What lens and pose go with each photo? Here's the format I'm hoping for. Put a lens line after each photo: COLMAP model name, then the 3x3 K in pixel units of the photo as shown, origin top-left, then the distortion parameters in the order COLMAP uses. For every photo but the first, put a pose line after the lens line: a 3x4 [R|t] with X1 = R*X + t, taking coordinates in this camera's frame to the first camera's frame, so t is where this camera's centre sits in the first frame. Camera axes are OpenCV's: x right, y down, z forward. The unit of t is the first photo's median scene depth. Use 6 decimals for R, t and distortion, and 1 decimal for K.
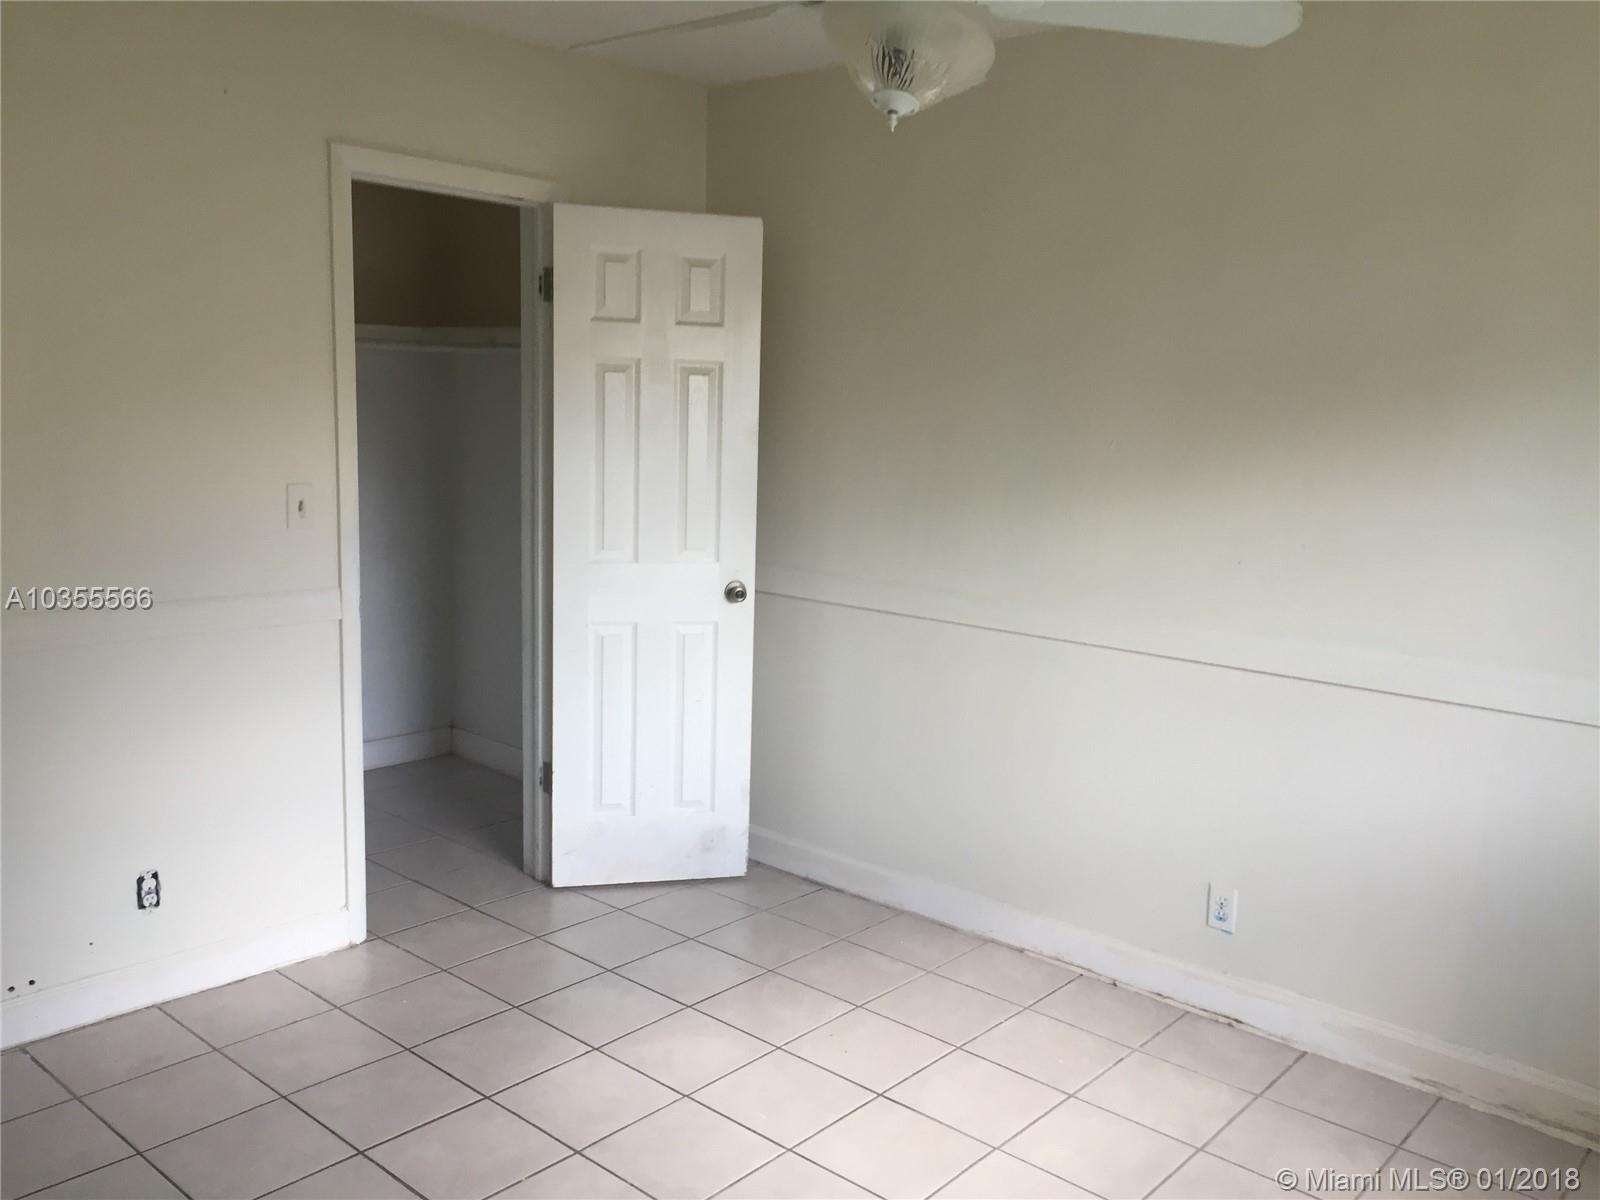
lens RADIAL K [[1371.1, 0, 800.0], [0, 1371.1, 600.0], [0, 0, 1]] dist [0.042692, -0.010802]
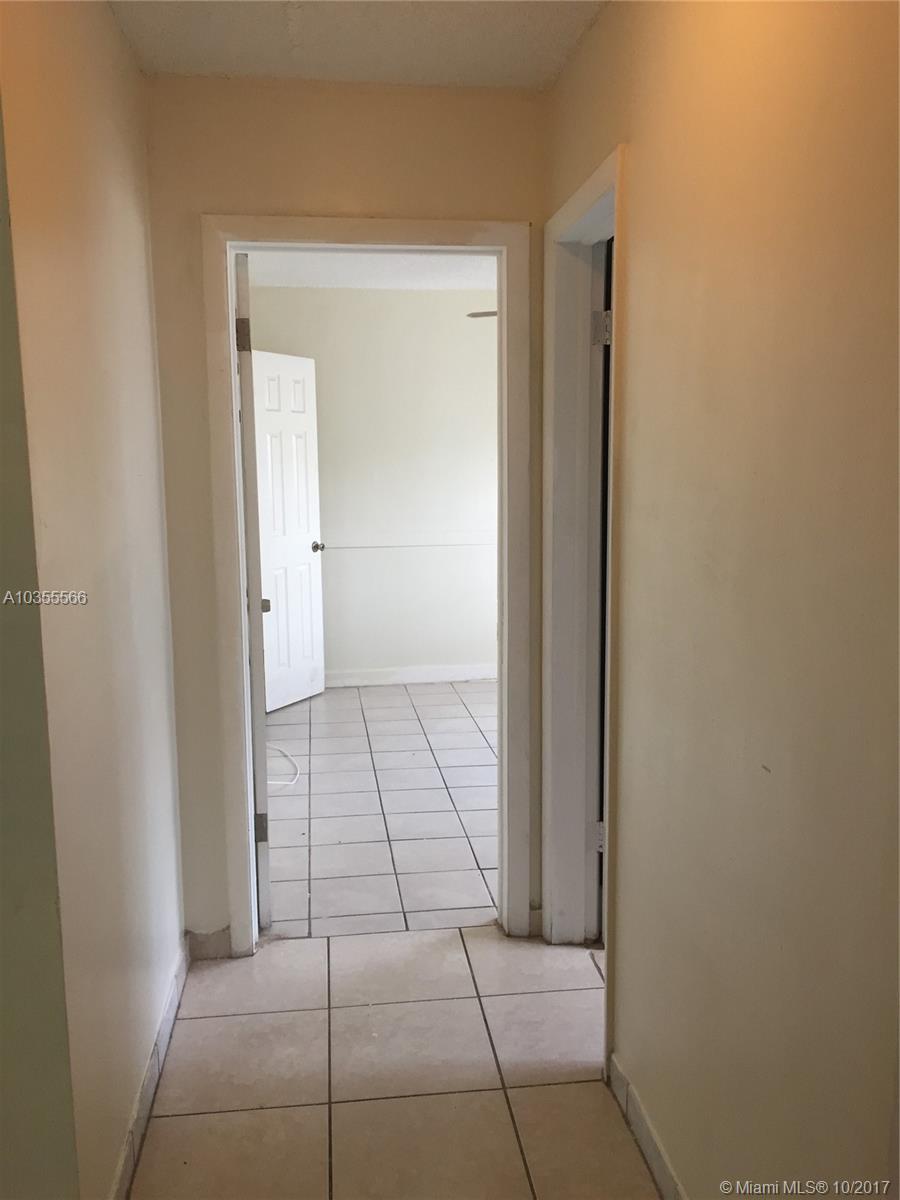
lens RADIAL K [[1028.4, 0, 450.0], [0, 1028.4, 600.0], [0, 0, 1]] dist [0.042692, -0.010802]
pose [[0.660017, -0.145200, 0.737085, -1.056060], [0.142510, 0.987528, 0.066926, -0.001098], [-0.737610, 0.060870, 0.672478, -0.144376]]
